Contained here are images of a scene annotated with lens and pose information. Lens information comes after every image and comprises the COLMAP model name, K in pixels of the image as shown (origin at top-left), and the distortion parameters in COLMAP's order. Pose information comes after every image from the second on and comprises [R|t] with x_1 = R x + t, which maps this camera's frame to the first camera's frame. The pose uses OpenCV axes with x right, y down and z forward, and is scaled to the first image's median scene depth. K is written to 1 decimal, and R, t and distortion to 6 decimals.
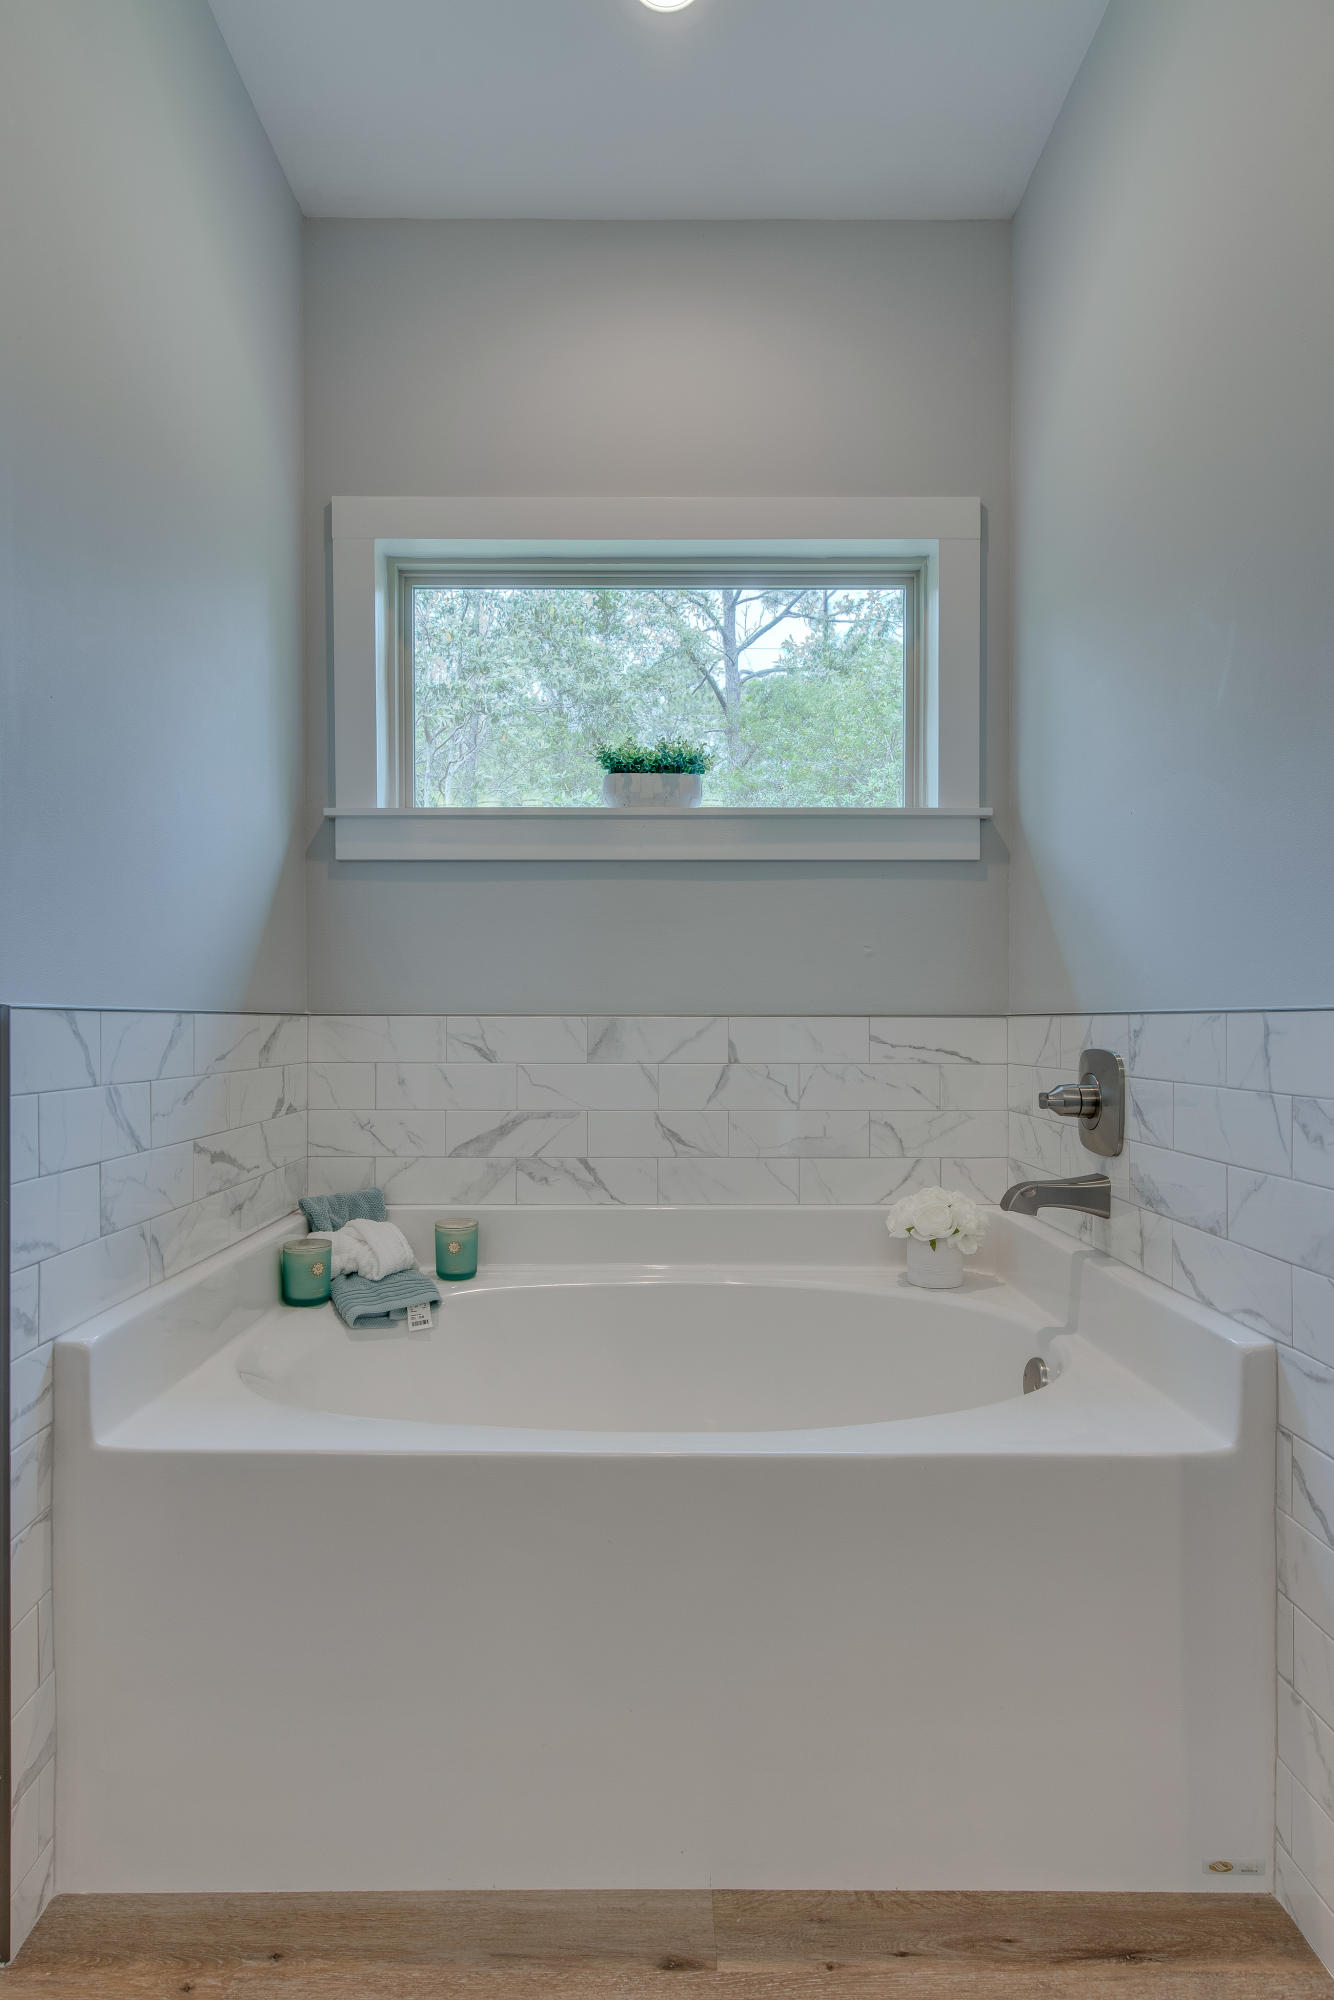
lens RADIAL K [[1127.3, 0, 665.6], [0, 1127.3, 1041.0], [0, 0, 1]] dist [0.002456, 0.000504]
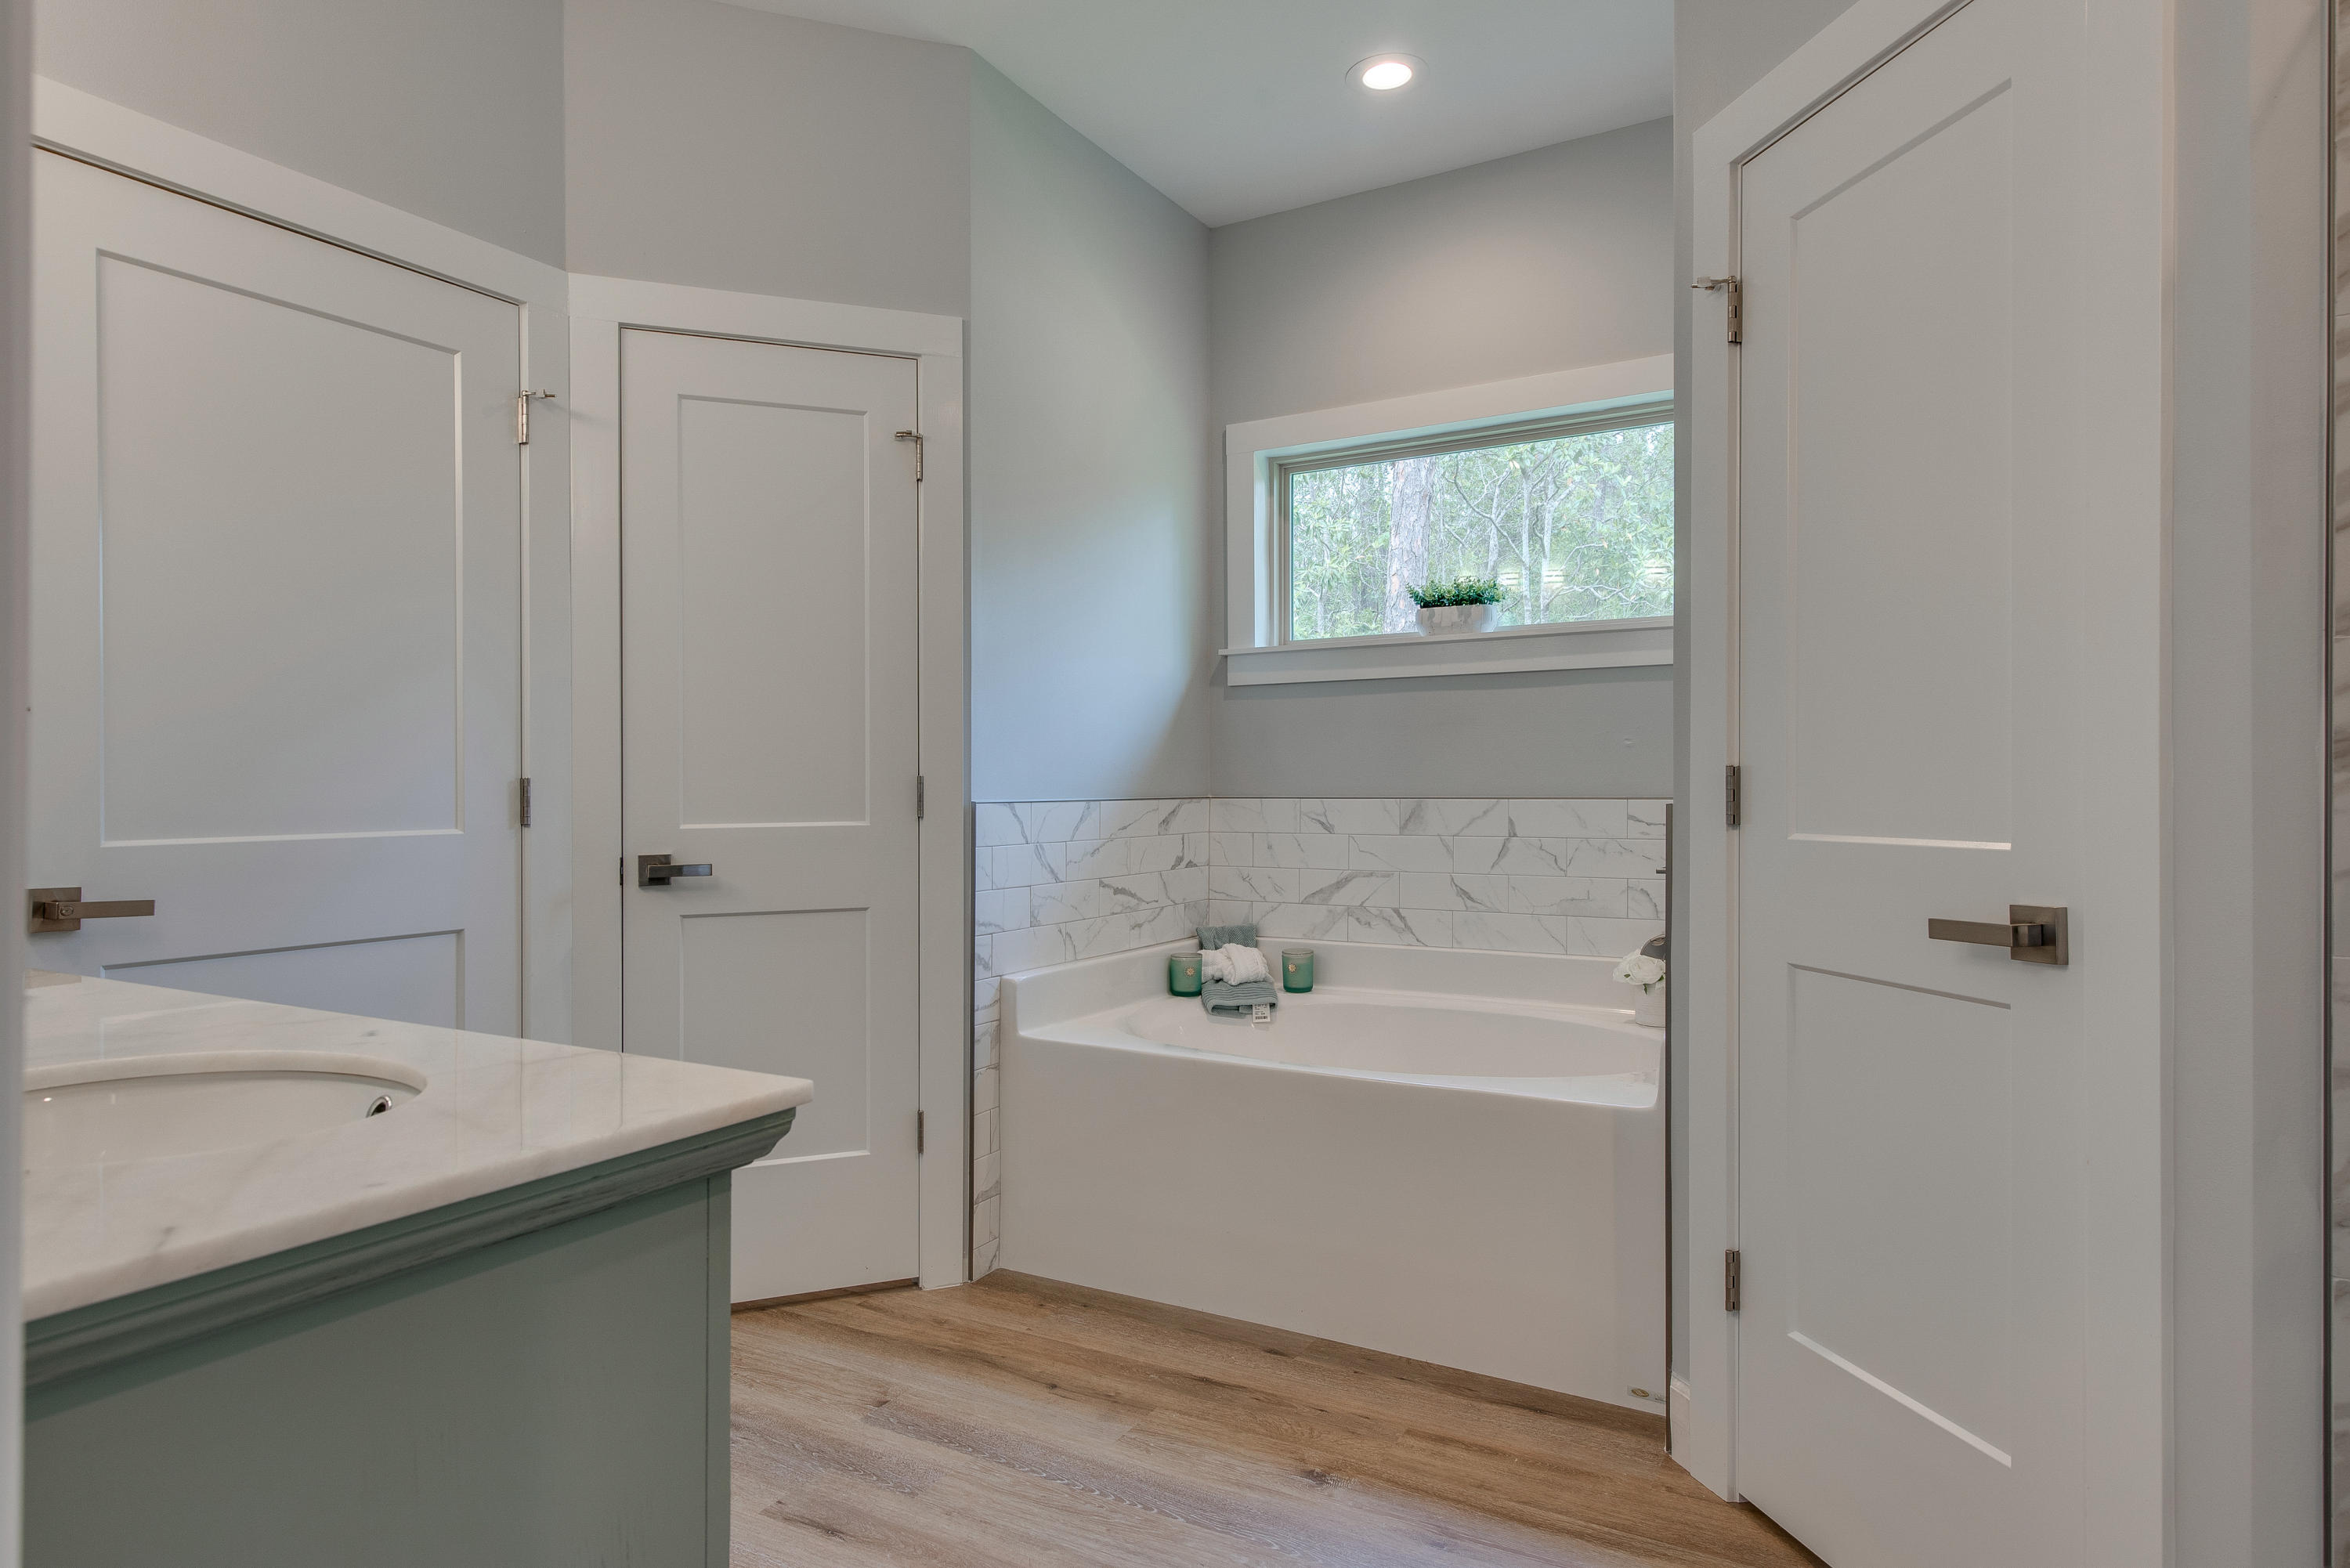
lens RADIAL K [[1346.1, 0, 1175.0], [0, 1346.1, 784.0], [0, 0, 1]] dist [0.001874, 0.000473]
pose [[0.863626, -0.005715, -0.504100, 0.487963], [-0.002629, 0.999871, -0.015840, -0.013791], [0.504125, 0.015005, 0.863500, -0.464261]]
